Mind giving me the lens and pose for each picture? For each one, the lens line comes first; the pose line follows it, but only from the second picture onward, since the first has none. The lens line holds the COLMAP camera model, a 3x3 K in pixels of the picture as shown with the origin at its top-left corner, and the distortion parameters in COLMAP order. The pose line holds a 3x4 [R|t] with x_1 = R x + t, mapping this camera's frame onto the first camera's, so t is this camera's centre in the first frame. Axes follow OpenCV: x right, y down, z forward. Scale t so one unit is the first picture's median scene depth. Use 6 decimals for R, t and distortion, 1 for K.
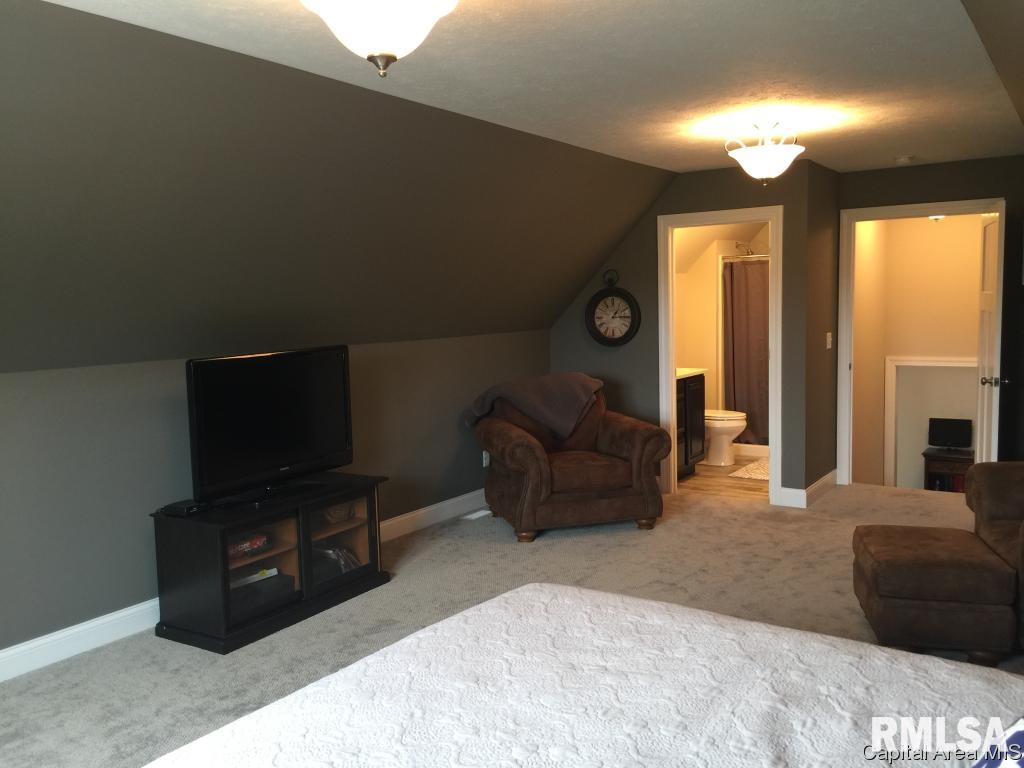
lens RADIAL K [[873.1, 0, 504.3], [0, 873.1, 379.2], [0, 0, 1]] dist [0.071839, -0.107540]
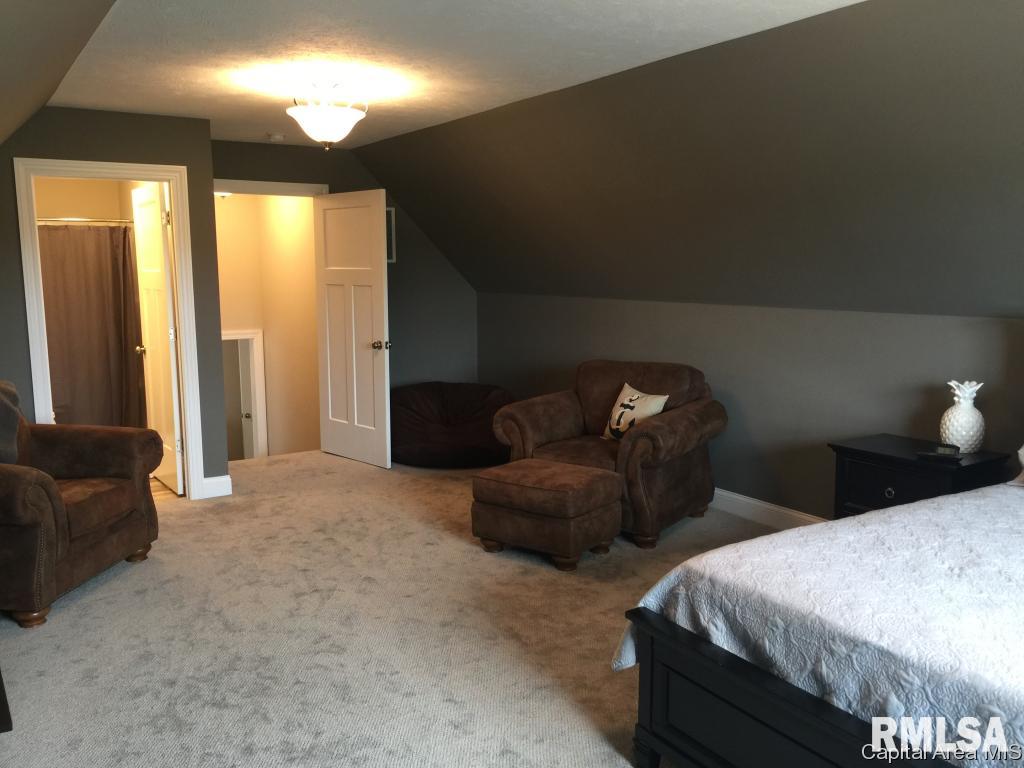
lens RADIAL K [[873.1, 0, 505.5], [0, 873.1, 386.9], [0, 0, 1]] dist [0.071839, -0.107540]
pose [[0.407335, -0.110952, 0.906514, -0.454911], [0.084370, 0.992920, 0.083616, -0.026419], [-0.909374, 0.042423, 0.413812, 0.396741]]
